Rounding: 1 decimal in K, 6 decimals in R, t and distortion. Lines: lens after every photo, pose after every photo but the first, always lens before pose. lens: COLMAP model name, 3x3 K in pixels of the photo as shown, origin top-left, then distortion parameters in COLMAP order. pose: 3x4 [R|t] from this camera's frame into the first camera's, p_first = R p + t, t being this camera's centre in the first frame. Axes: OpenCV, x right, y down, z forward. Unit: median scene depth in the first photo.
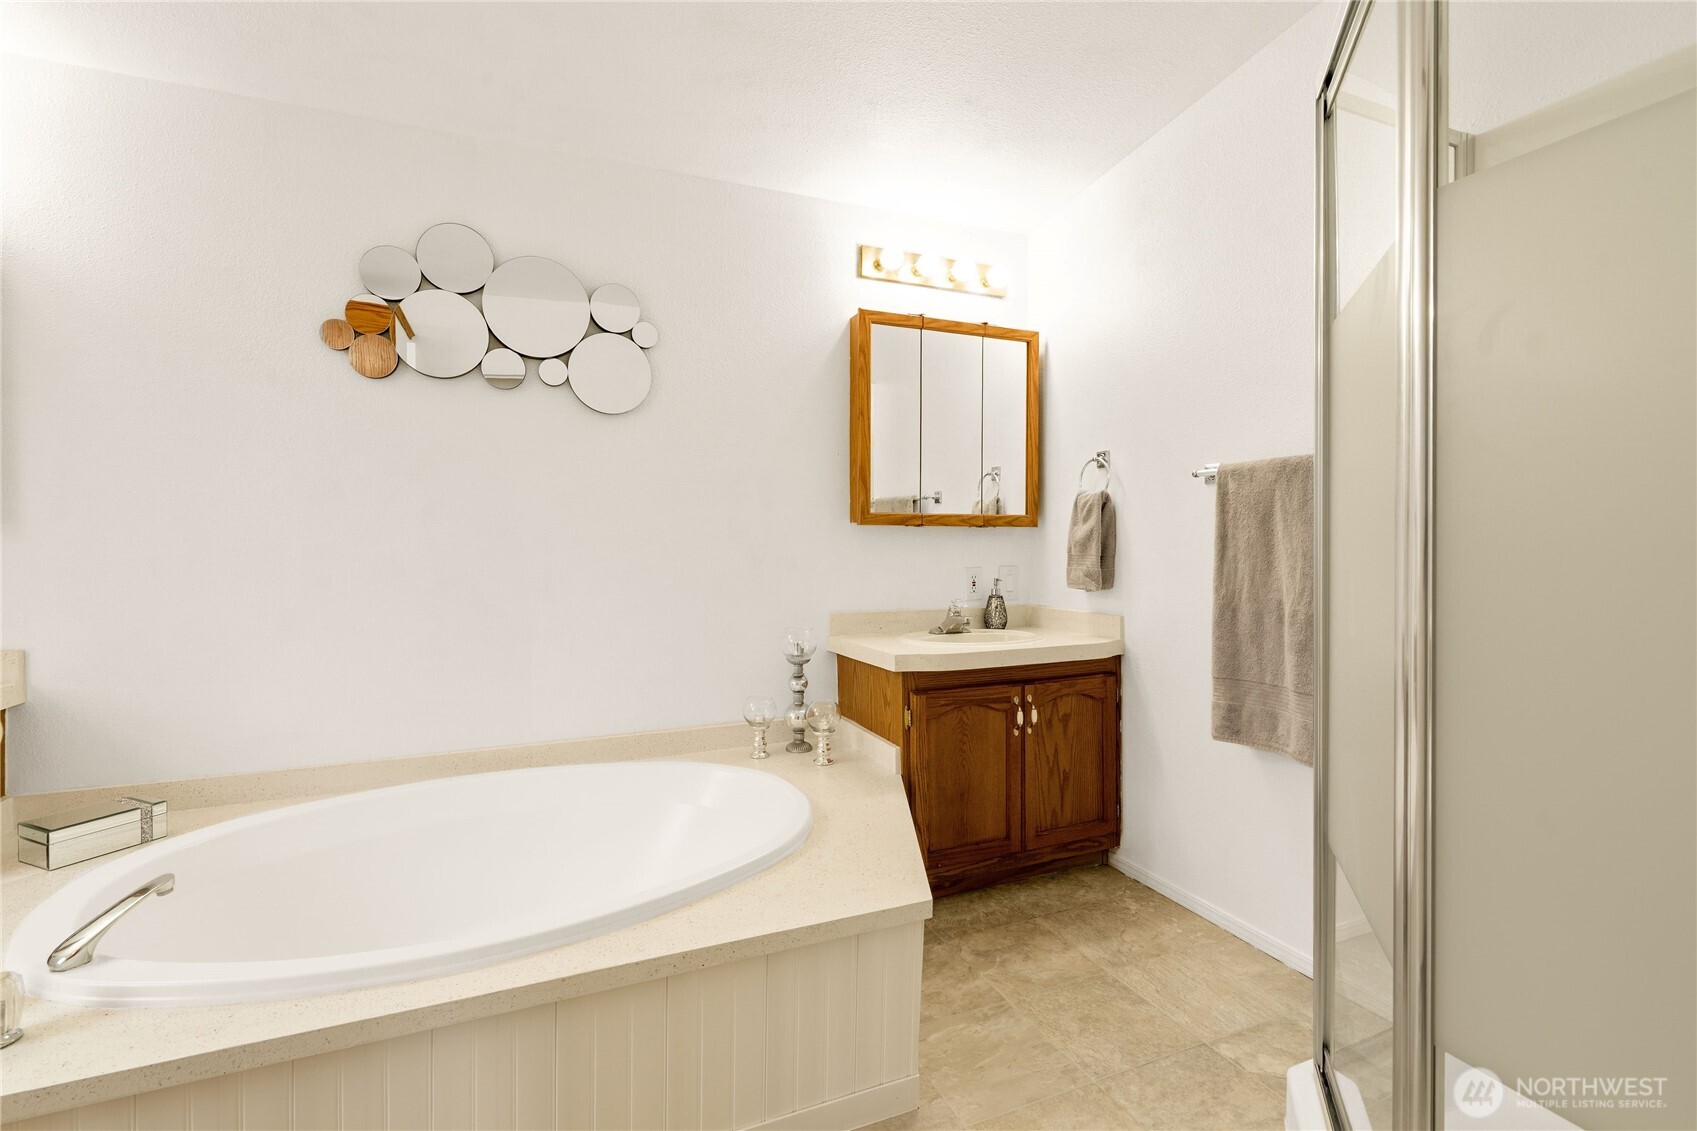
lens RADIAL K [[768.7, 0, 846.9], [0, 768.7, 549.6], [0, 0, 1]] dist [-0.002123, -0.000441]
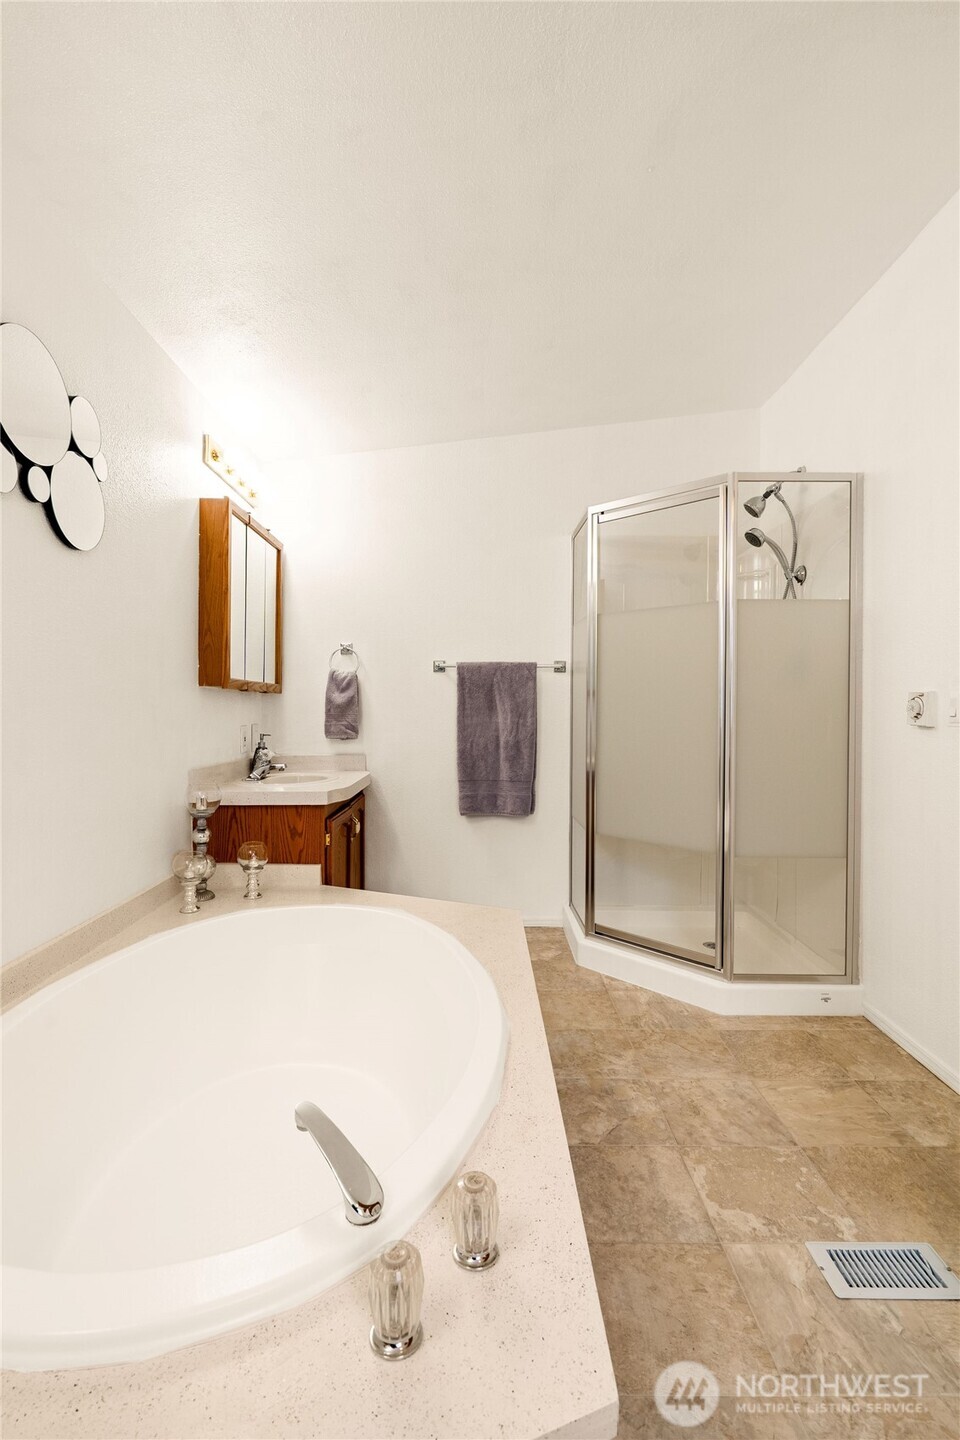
lens RADIAL K [[669.8, 0, 478.7], [0, 669.8, 713.0], [0, 0, 1]] dist [-0.002014, 0.001006]
pose [[0.393030, -0.001304, 0.919525, -0.842346], [0.004517, 0.999990, -0.000513, 0.007408], [-0.919515, 0.004355, 0.393032, 0.315675]]
